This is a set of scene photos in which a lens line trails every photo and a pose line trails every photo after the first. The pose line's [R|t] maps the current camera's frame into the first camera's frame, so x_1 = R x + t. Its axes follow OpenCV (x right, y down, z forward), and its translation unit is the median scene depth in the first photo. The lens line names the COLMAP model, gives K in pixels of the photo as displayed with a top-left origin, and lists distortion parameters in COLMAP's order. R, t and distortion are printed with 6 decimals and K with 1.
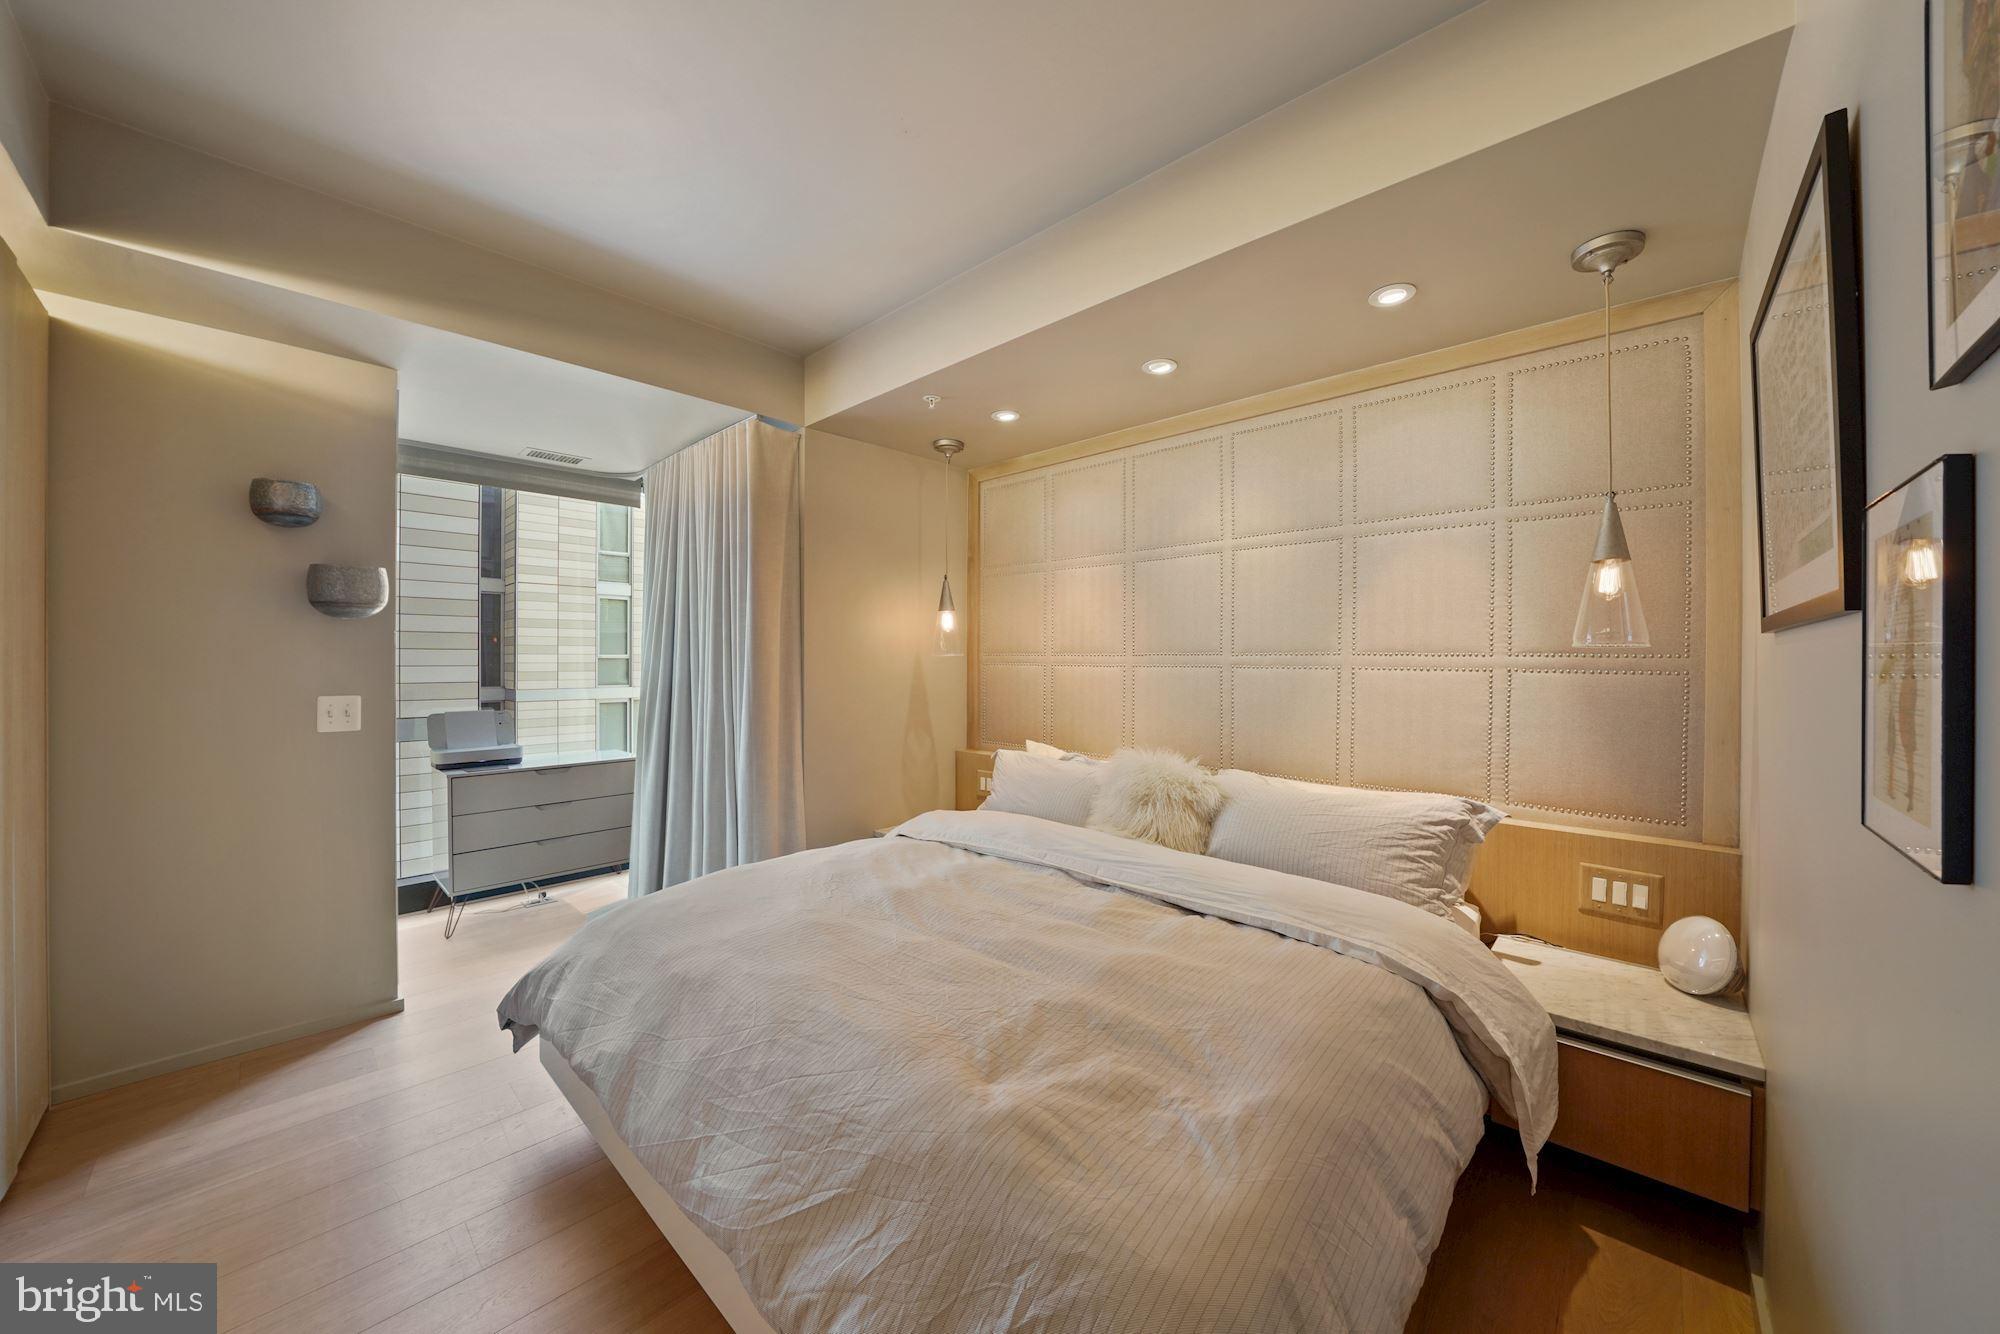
lens RADIAL K [[696.1, 0, 1007.6], [0, 696.1, 661.8], [0, 0, 1]] dist [-0.020500, -0.000001]
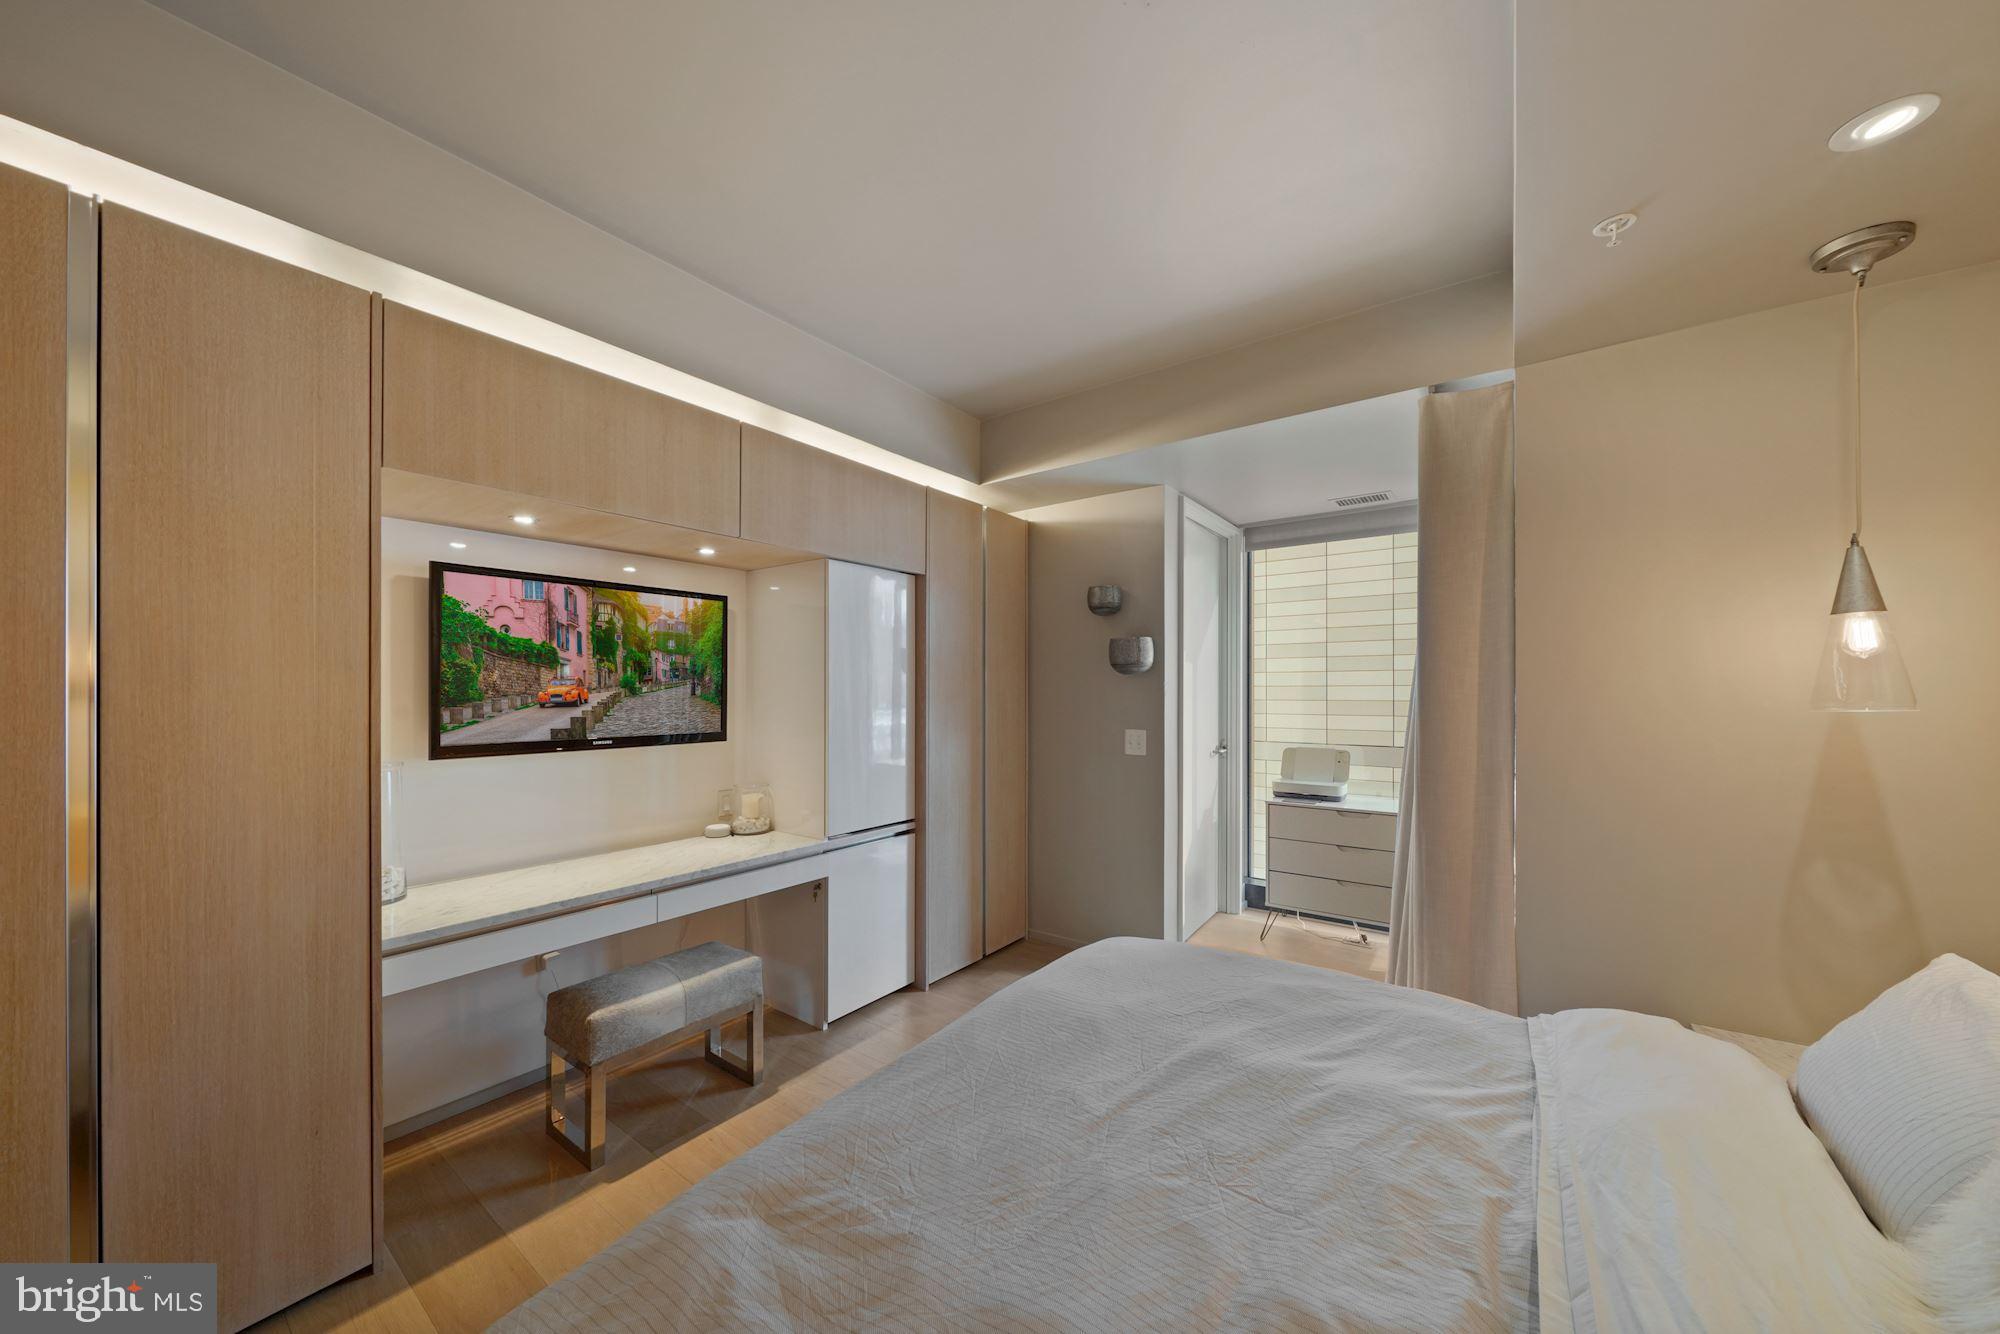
lens RADIAL K [[693.5, 0, 1009.8], [0, 693.5, 690.3], [0, 0, 1]] dist [-0.001548, -0.000141]
pose [[0.120034, -0.002471, -0.992767, 0.420687], [-0.001457, 0.999995, -0.002665, -0.028167], [0.992769, 0.001767, 0.120030, 0.571708]]
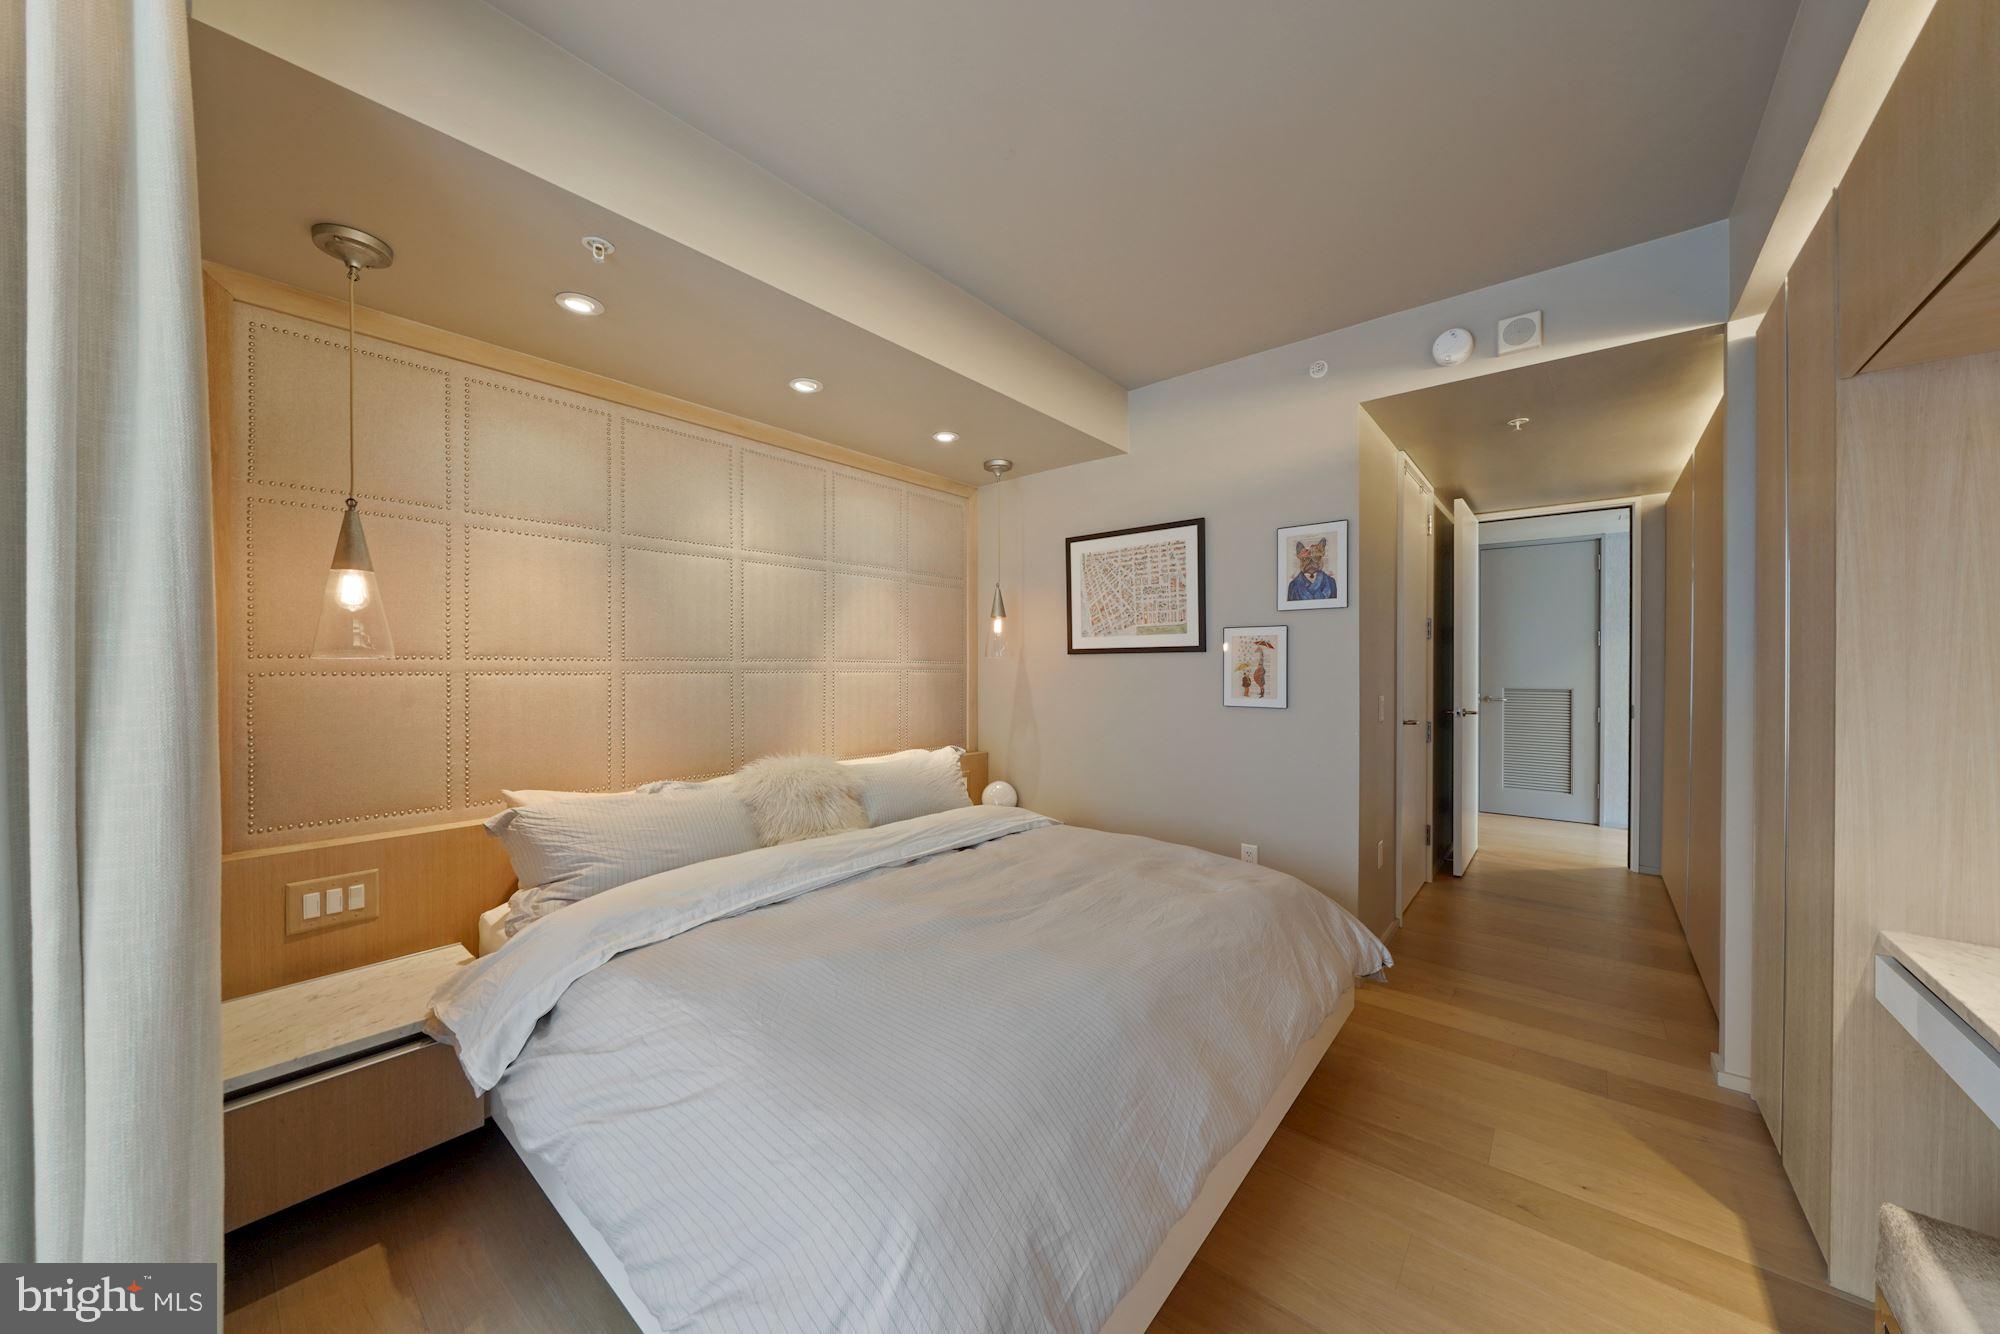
lens RADIAL K [[696.6, 0, 1000.0], [0, 696.6, 667.0], [0, 0, 1]] dist [-0.000960, -0.000225]
pose [[-0.045546, -0.005103, 0.998949, -0.889542], [0.002722, 0.999983, 0.005232, -0.005221], [-0.998959, 0.002958, -0.045531, 0.792574]]
